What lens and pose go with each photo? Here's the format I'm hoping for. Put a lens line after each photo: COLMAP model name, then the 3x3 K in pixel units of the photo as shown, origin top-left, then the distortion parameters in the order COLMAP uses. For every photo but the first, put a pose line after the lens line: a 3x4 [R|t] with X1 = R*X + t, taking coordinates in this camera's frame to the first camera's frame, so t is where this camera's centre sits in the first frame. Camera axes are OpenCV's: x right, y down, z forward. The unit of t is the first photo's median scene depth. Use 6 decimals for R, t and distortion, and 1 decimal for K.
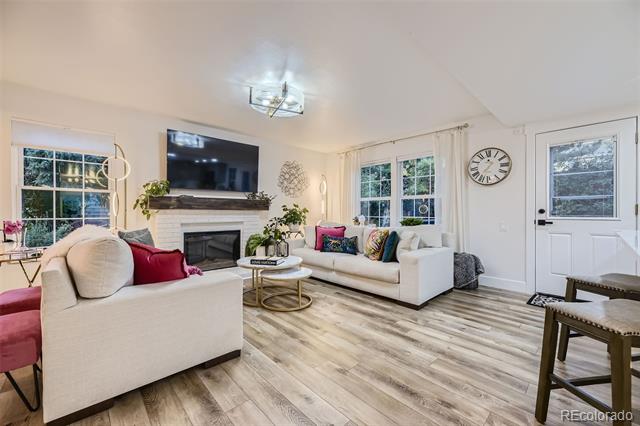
lens RADIAL K [[259.6, 0, 320.2], [0, 259.6, 212.2], [0, 0, 1]] dist [0.006005, -0.000167]
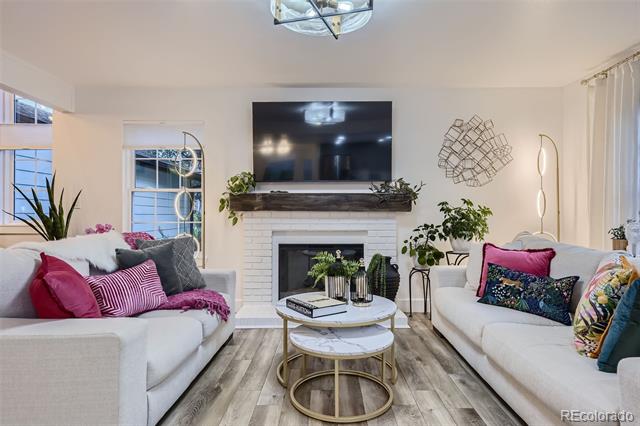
lens RADIAL K [[372.5, 0, 324.2], [0, 372.5, 210.6], [0, 0, 1]] dist [0.018117, -0.000630]
pose [[0.729674, -0.008967, -0.683737, 0.259315], [0.001396, 0.999931, -0.011624, 0.000055], [0.683794, 0.007527, 0.729636, 0.342175]]
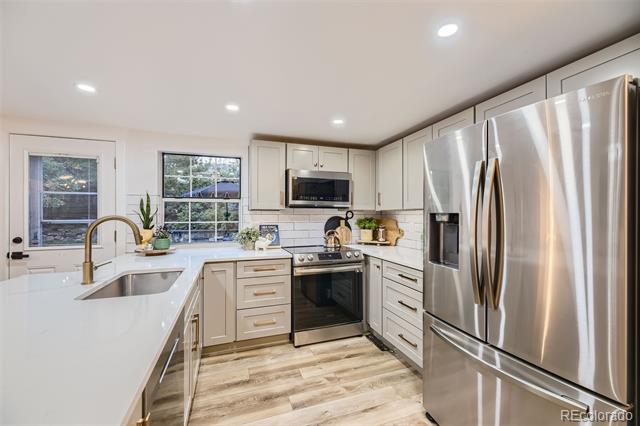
lens RADIAL K [[259.6, 0, 315.9], [0, 259.6, 212.8], [0, 0, 1]] dist [0.006005, -0.000167]
pose [[0.407044, 0.004090, 0.913399, 0.424004], [0.002622, 0.999981, -0.005647, -0.061289], [-0.913405, 0.004694, 0.407026, -0.057481]]
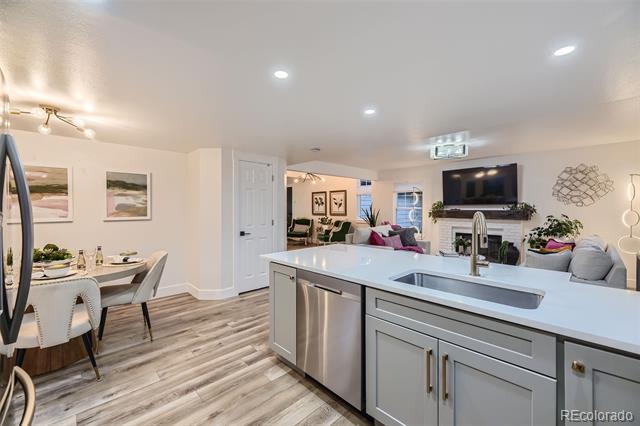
lens RADIAL K [[259.6, 0, 320.8], [0, 259.6, 210.6], [0, 0, 1]] dist [0.006005, -0.000167]
pose [[0.018840, 0.006193, -0.999803, 1.032062], [0.000413, 0.999981, 0.006202, -0.064150], [0.999822, -0.000529, 0.018837, 0.150709]]
